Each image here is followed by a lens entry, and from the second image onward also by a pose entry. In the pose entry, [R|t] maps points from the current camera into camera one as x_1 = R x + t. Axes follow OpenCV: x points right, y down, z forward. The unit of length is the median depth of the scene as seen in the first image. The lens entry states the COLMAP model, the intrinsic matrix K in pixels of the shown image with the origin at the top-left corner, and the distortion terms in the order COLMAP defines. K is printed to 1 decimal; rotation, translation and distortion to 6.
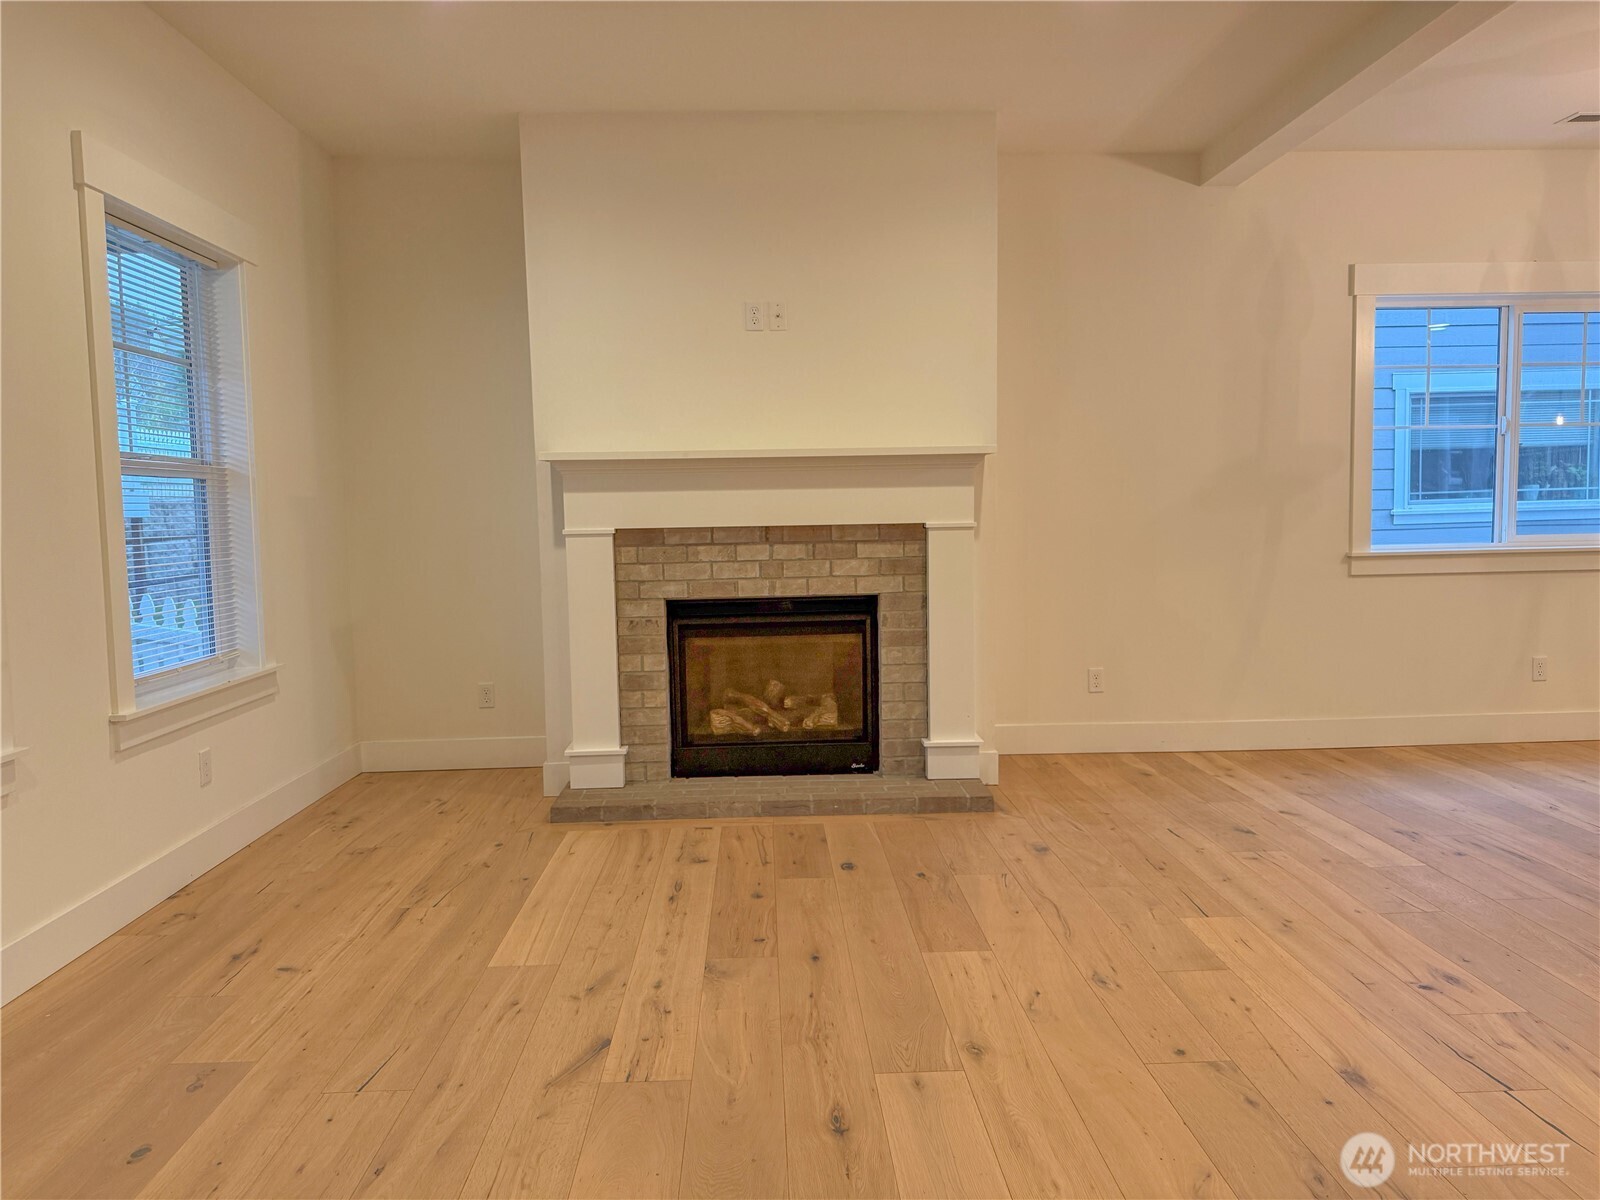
lens RADIAL K [[1125.5, 0, 799.7], [0, 1125.5, 599.6], [0, 0, 1]] dist [0.027439, -0.008934]
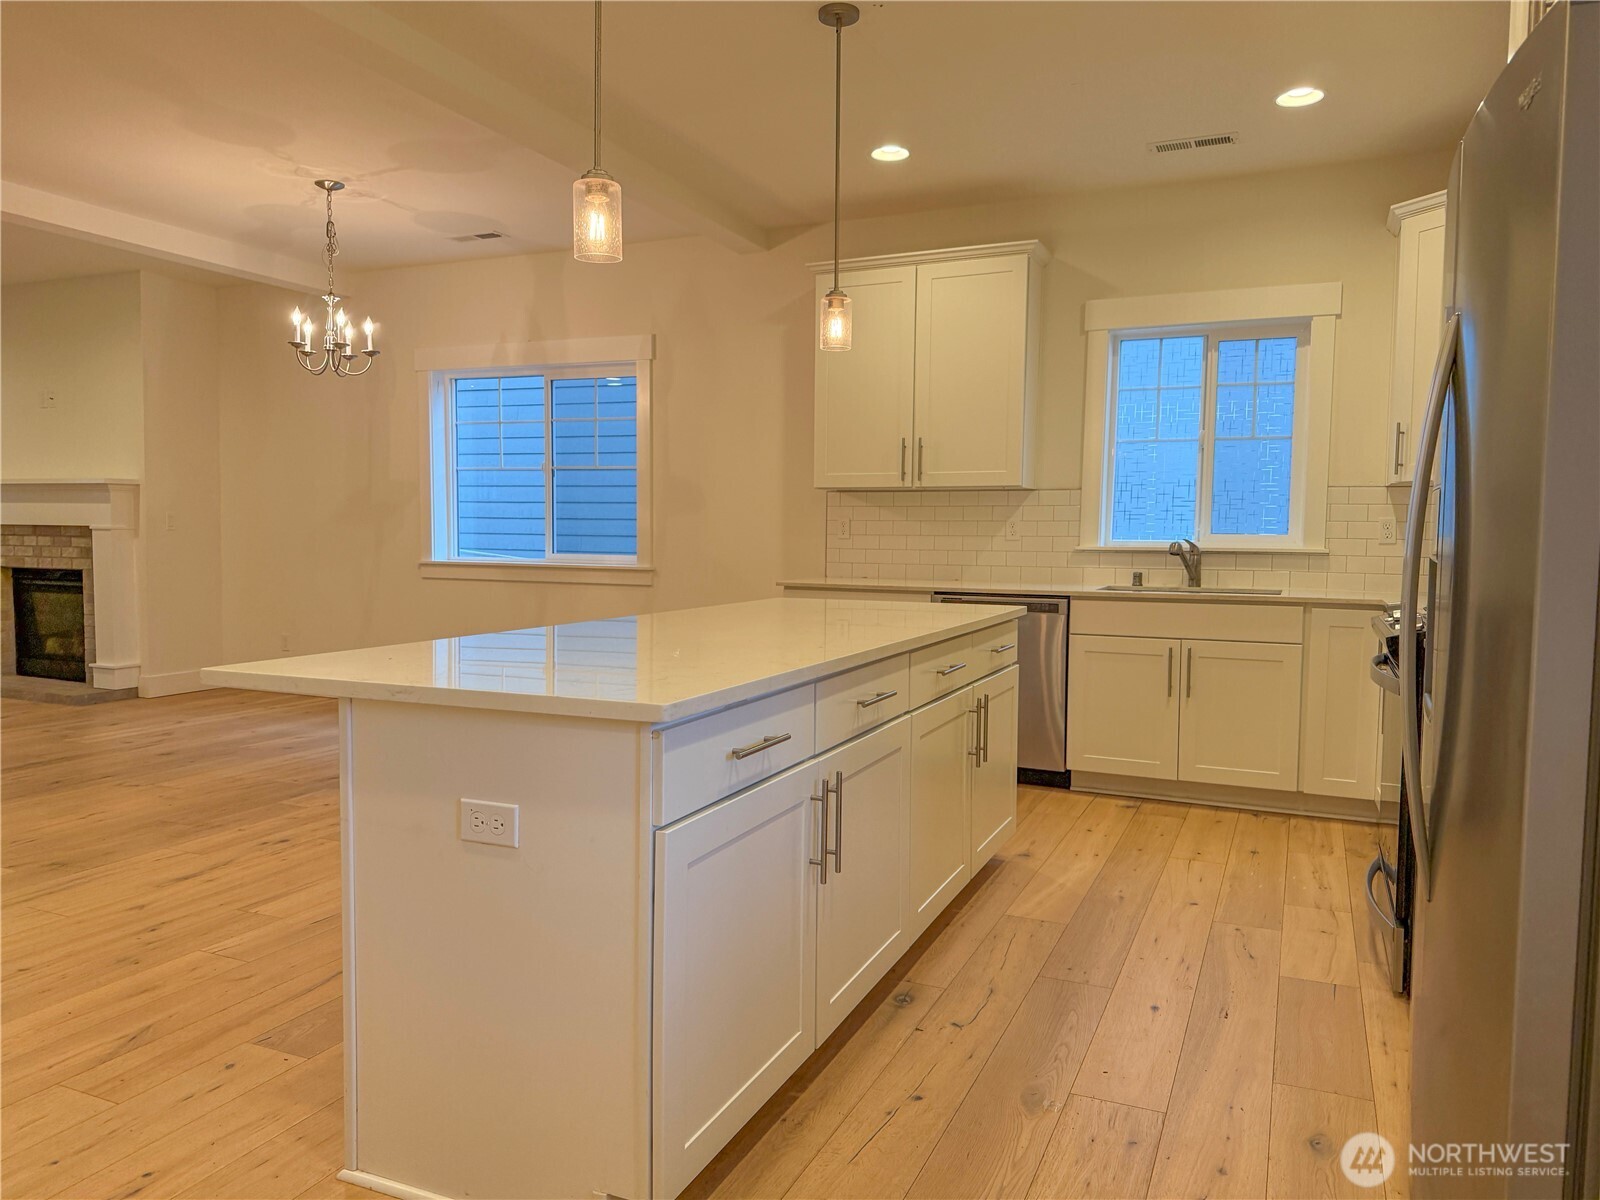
lens RADIAL K [[1125.5, 0, 806.0], [0, 1125.5, 594.8], [0, 0, 1]] dist [0.027439, -0.008934]
pose [[0.897459, 0.055801, -0.437553, 1.706278], [-0.066155, 0.997774, -0.008444, -0.023508], [0.436108, 0.036524, 0.899153, -0.001549]]
